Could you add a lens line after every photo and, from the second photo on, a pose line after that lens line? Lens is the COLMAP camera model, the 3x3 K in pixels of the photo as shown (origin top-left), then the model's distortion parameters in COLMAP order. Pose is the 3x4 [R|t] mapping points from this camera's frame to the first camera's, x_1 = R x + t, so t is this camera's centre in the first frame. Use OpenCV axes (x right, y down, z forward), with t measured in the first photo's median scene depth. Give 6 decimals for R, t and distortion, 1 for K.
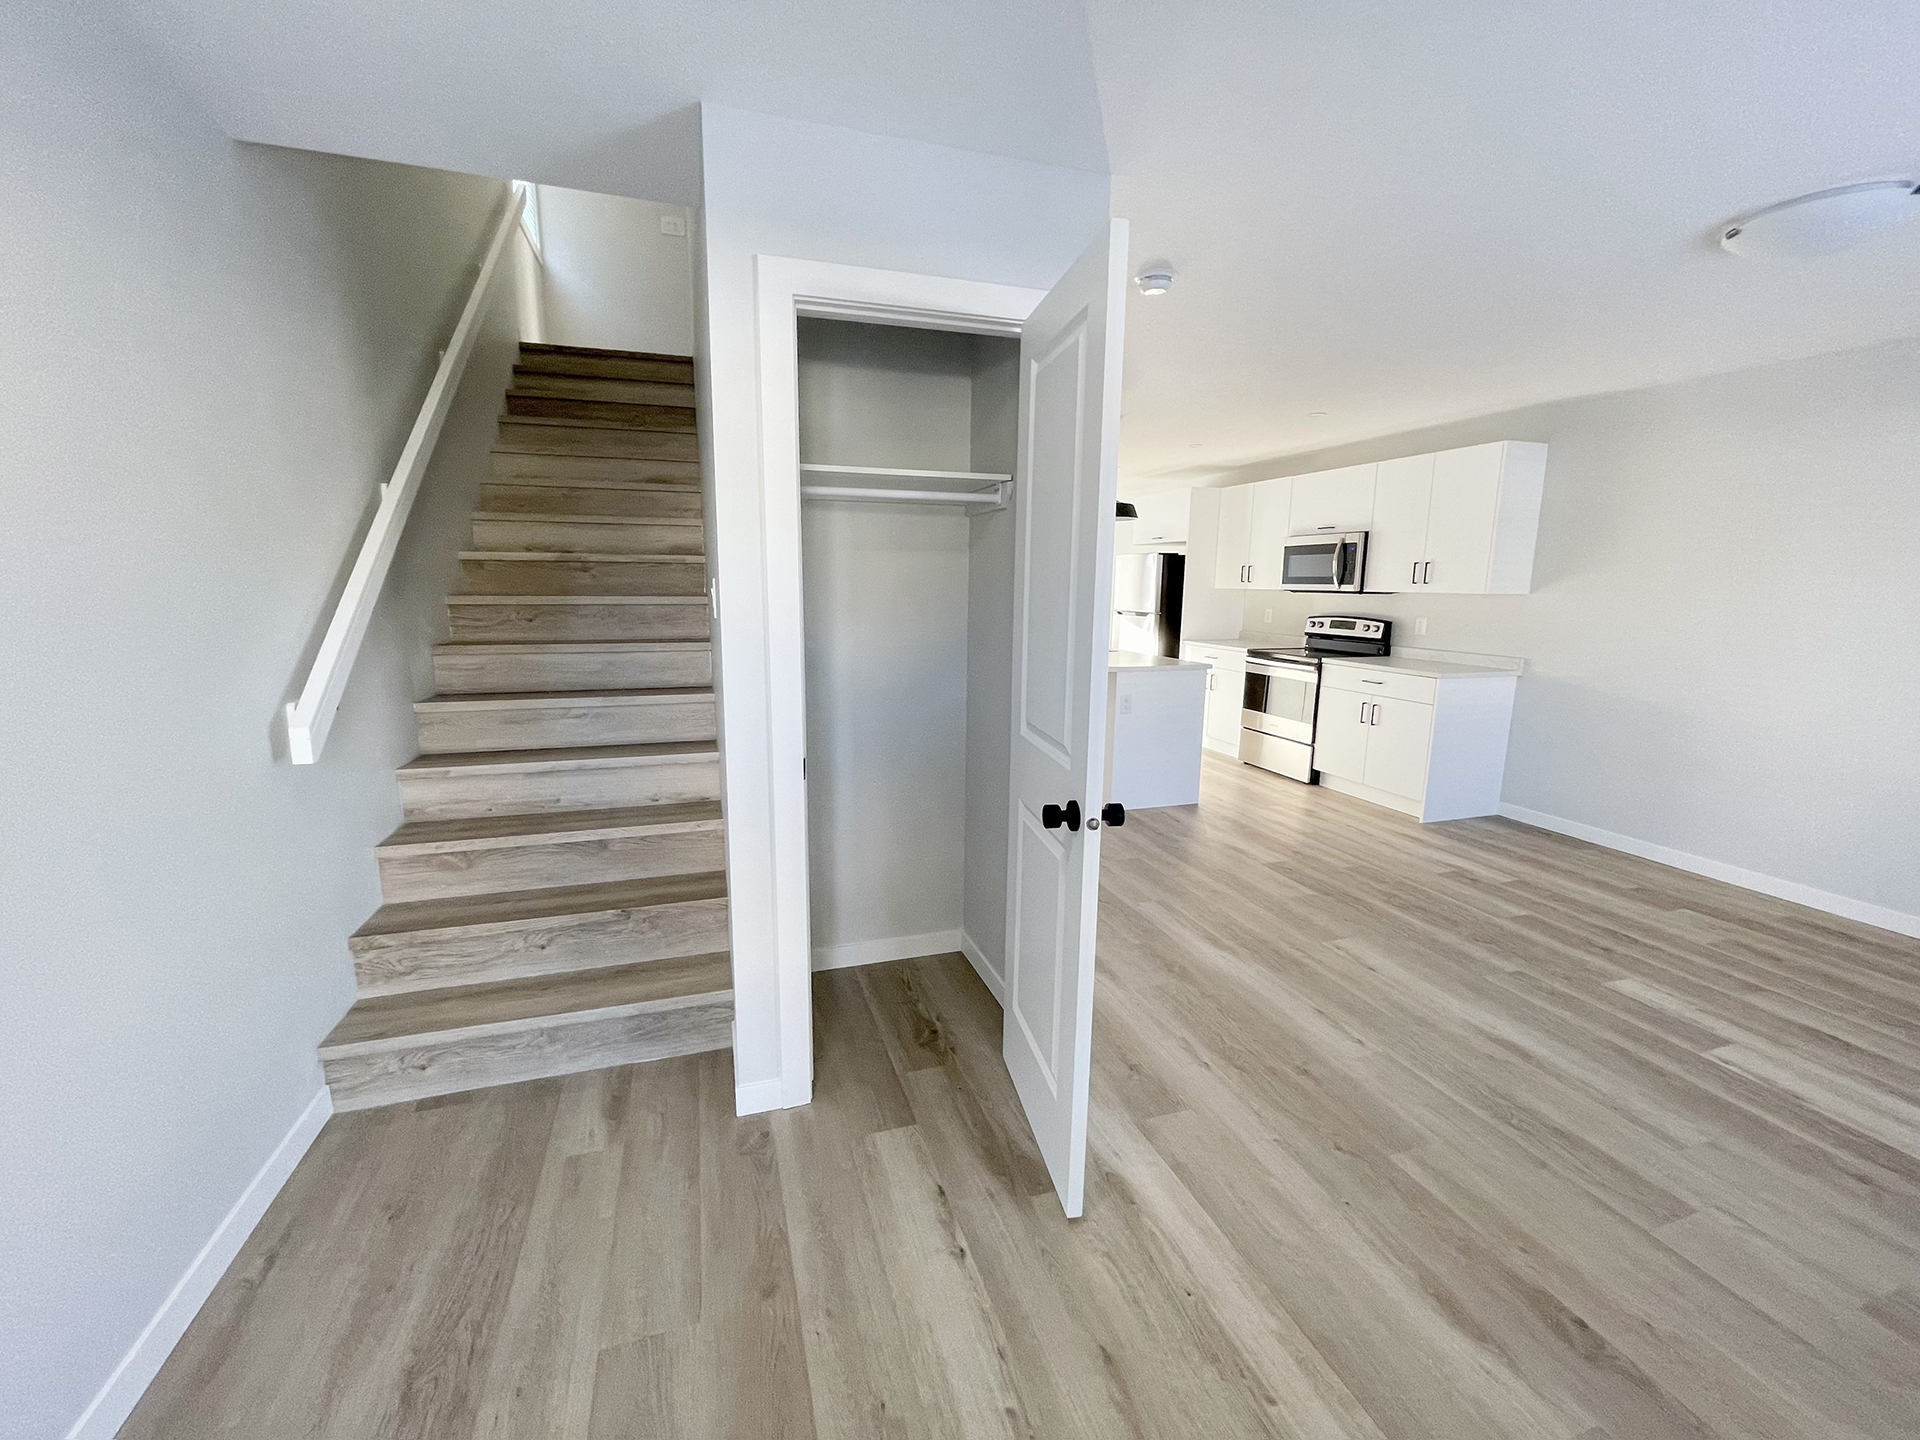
lens RADIAL K [[808.1, 0, 960.0], [0, 808.1, 720.0], [0, 0, 1]] dist [0.001549, 0.000176]
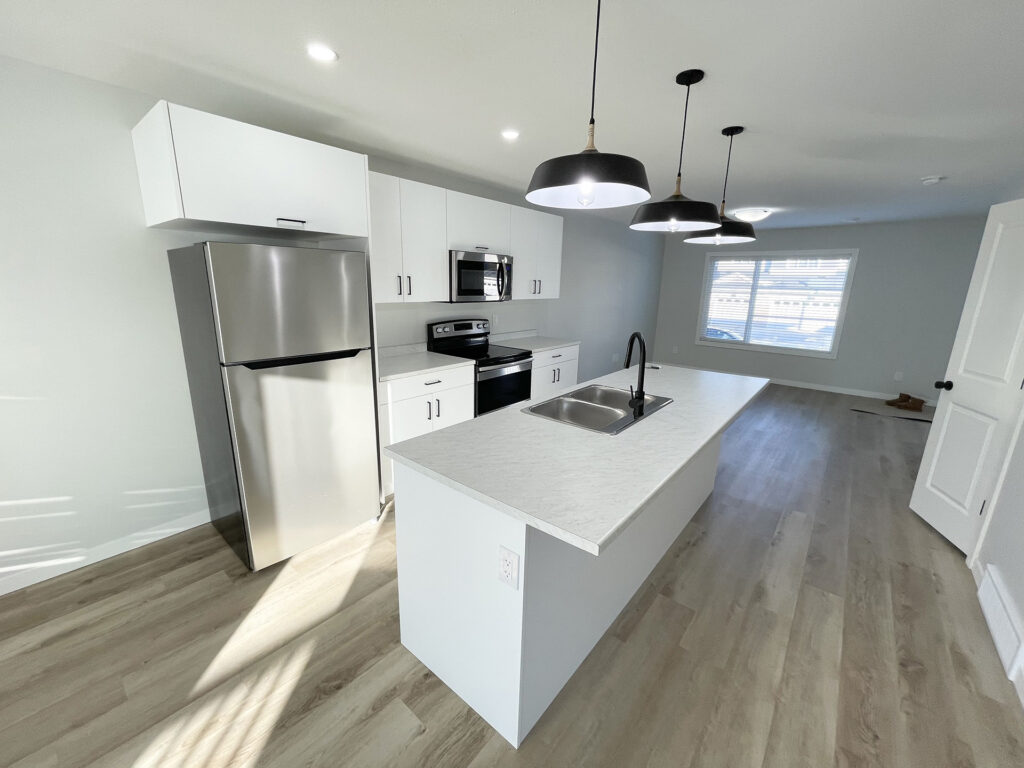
lens RADIAL K [[415.4, 0, 512.0], [0, 415.4, 384.0], [0, 0, 1]] dist [0.007109, -0.007050]
pose [[-0.538589, -0.212700, 0.815280, -0.119443], [0.121939, 0.937748, 0.325206, -0.247651], [-0.833699, 0.274566, -0.479124, 1.338542]]
